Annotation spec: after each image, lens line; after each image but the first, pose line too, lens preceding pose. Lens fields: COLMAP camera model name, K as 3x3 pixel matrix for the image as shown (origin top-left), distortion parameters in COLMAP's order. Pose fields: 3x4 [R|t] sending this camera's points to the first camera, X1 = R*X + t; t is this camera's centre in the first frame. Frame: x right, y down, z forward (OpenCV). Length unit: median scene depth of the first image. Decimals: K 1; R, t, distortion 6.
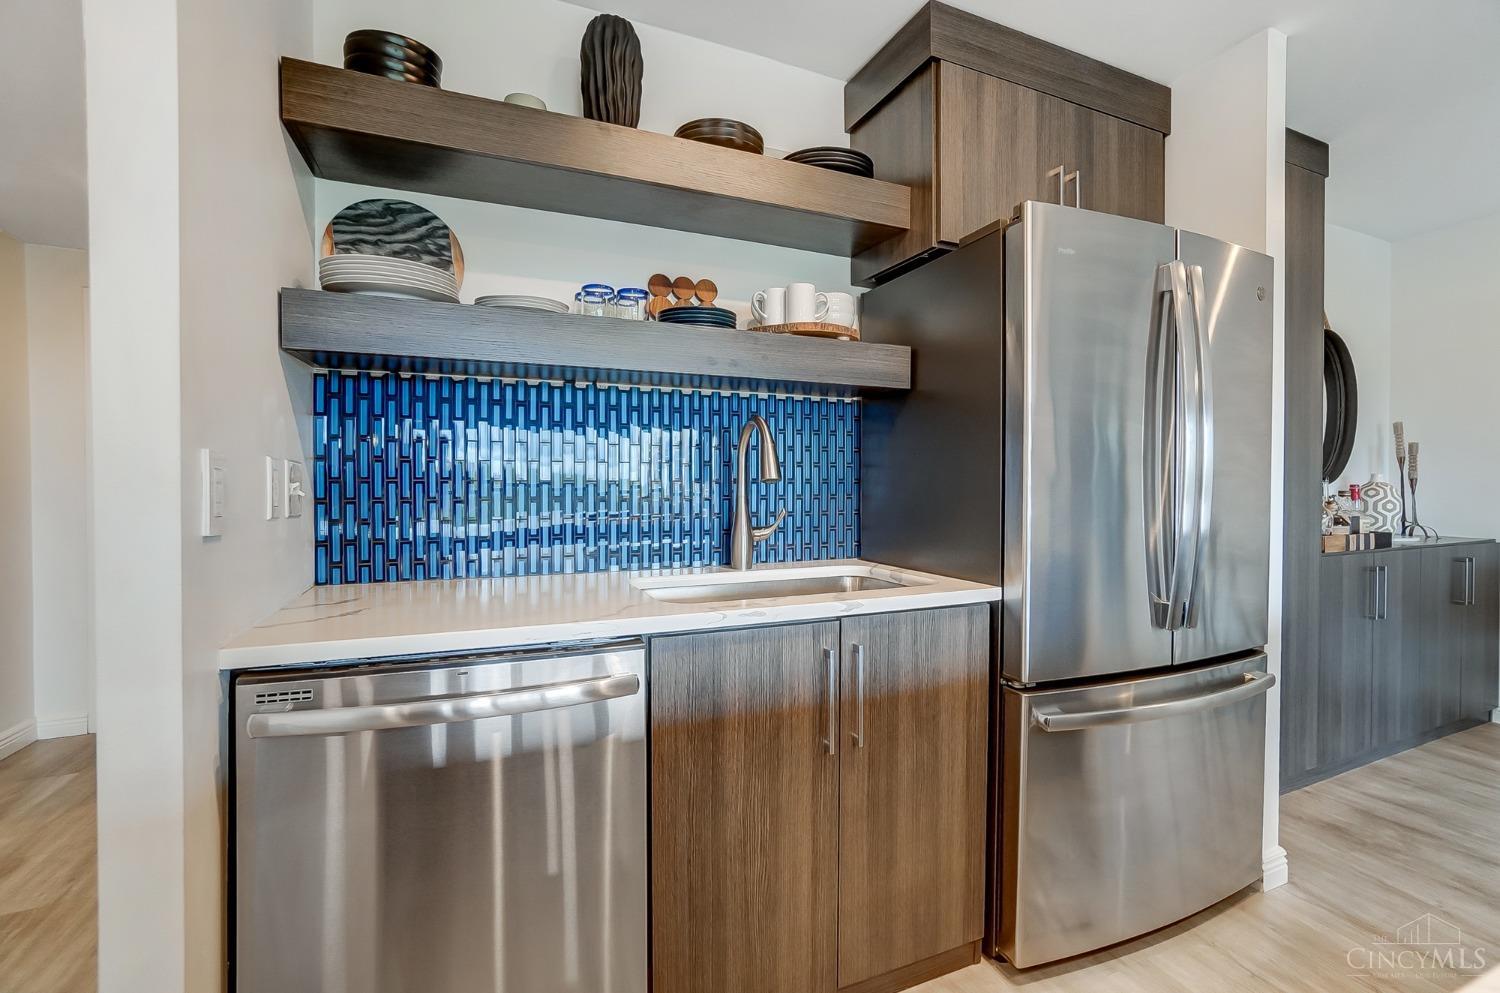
lens RADIAL K [[677.2, 0, 749.1], [0, 677.2, 491.0], [0, 0, 1]] dist [-0.032017, 0.018711]
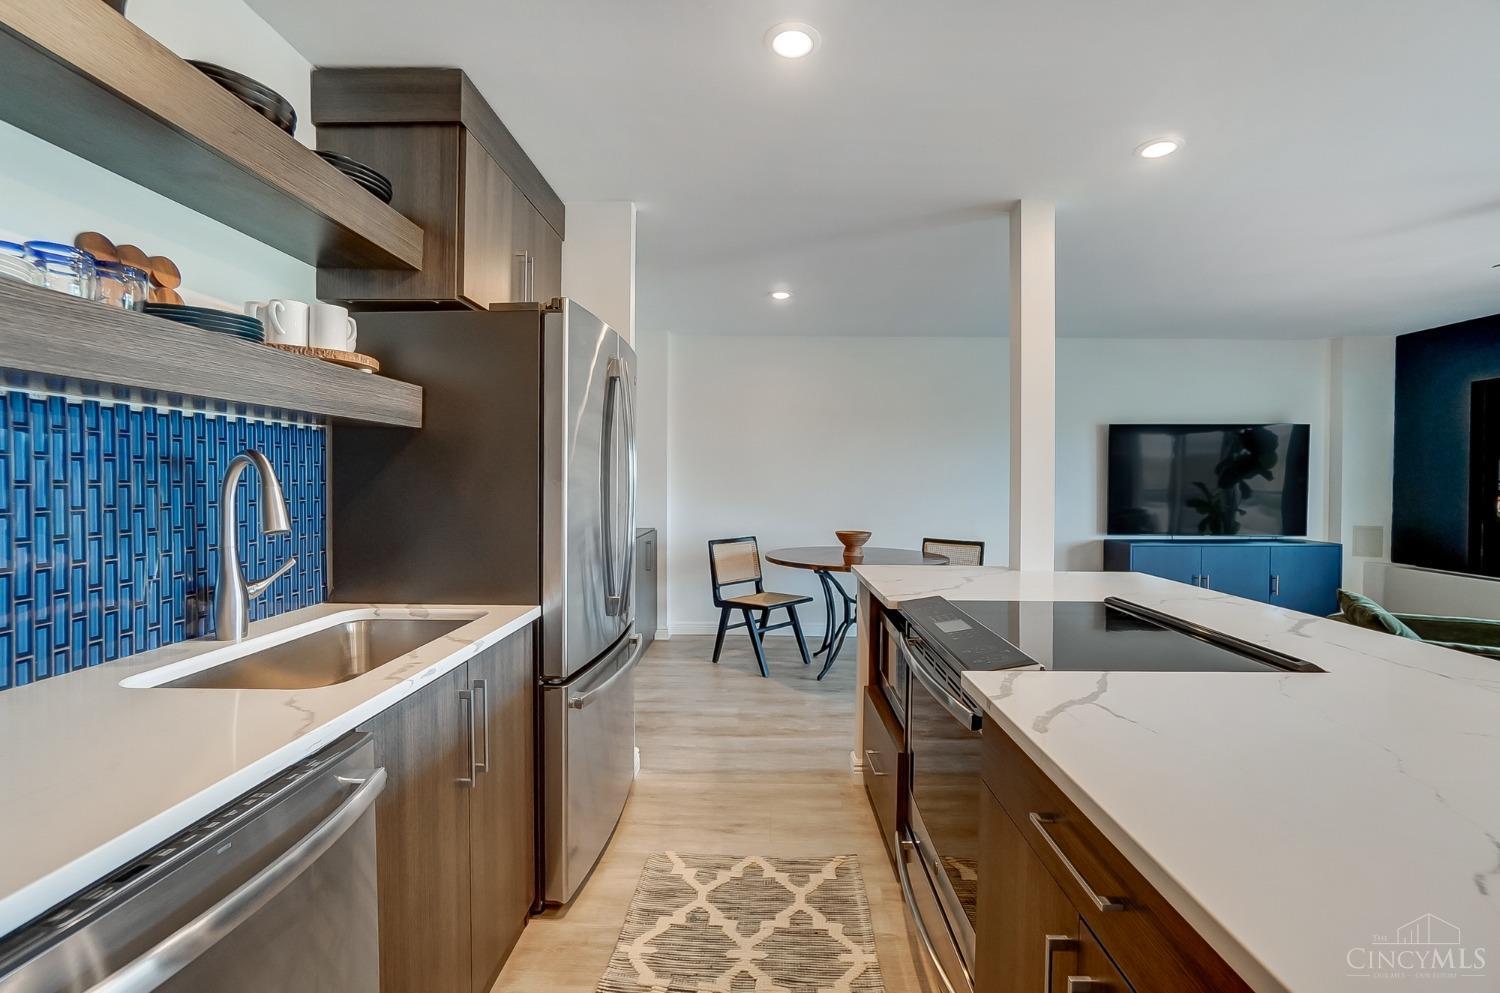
lens RADIAL K [[670.5, 0, 768.9], [0, 670.5, 499.3], [0, 0, 1]] dist [0.001424, 0.000344]
pose [[0.421703, -0.023999, 0.906416, -0.464210], [0.007901, 0.999709, 0.022793, -0.062834], [-0.906699, -0.002450, 0.421770, 0.095687]]
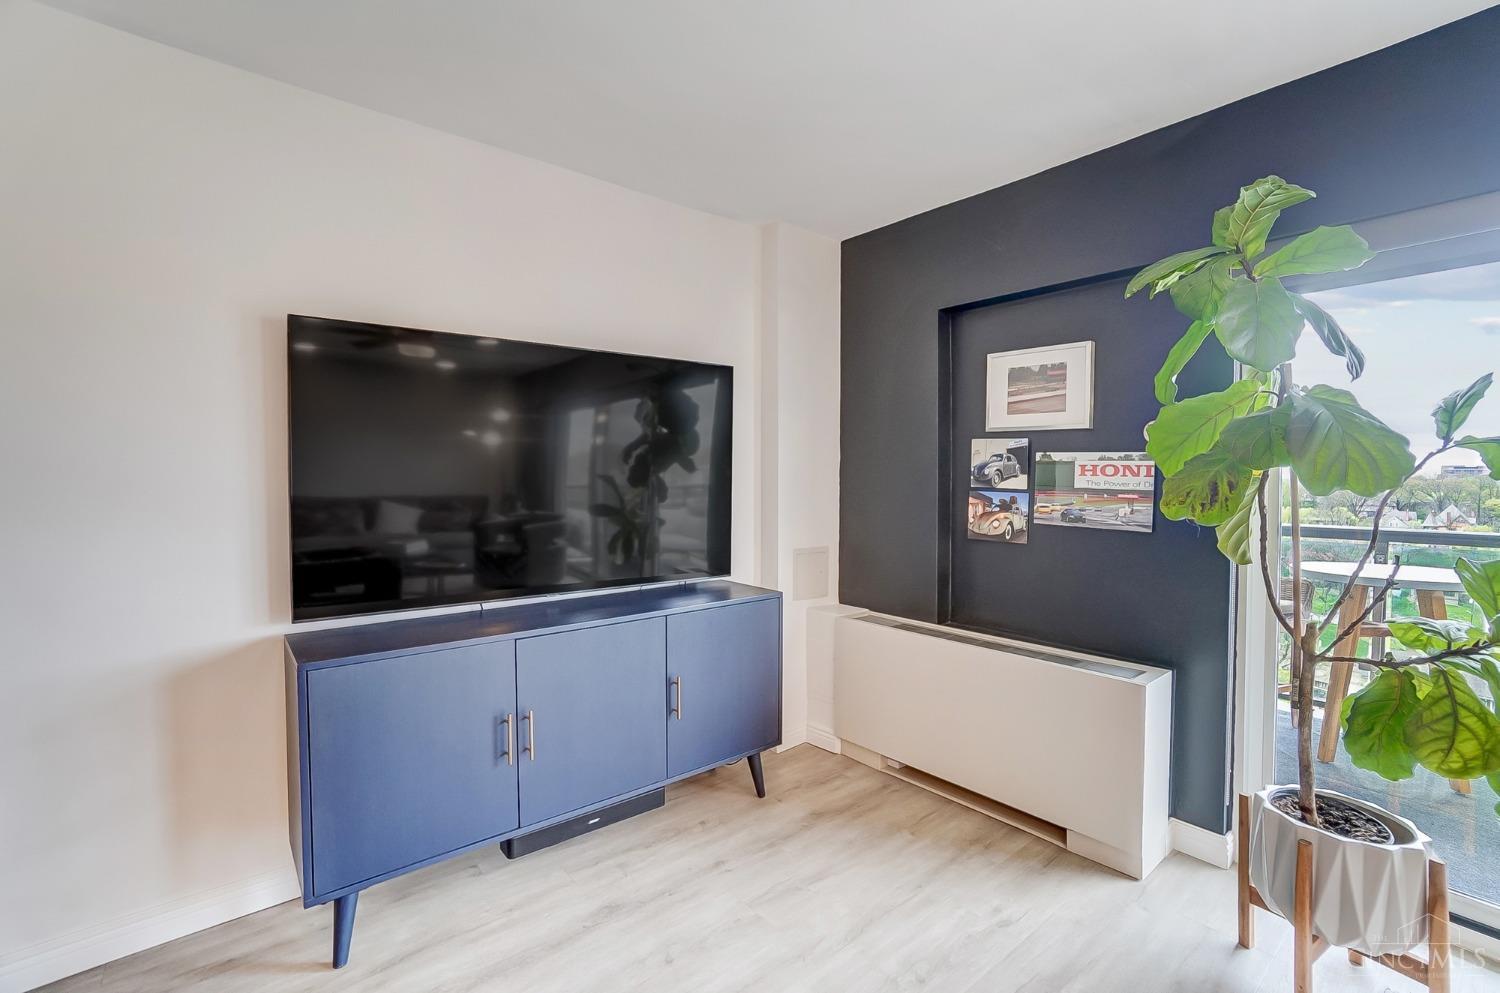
lens RADIAL K [[670.5, 0, 768.9], [0, 670.5, 499.3], [0, 0, 1]] dist [0.001424, 0.000344]
pose [[-0.271217, -0.035021, 0.961881, 1.564931], [0.006541, 0.999248, 0.038226, -0.057601], [-0.962496, 0.016659, -0.270783, -0.437594]]
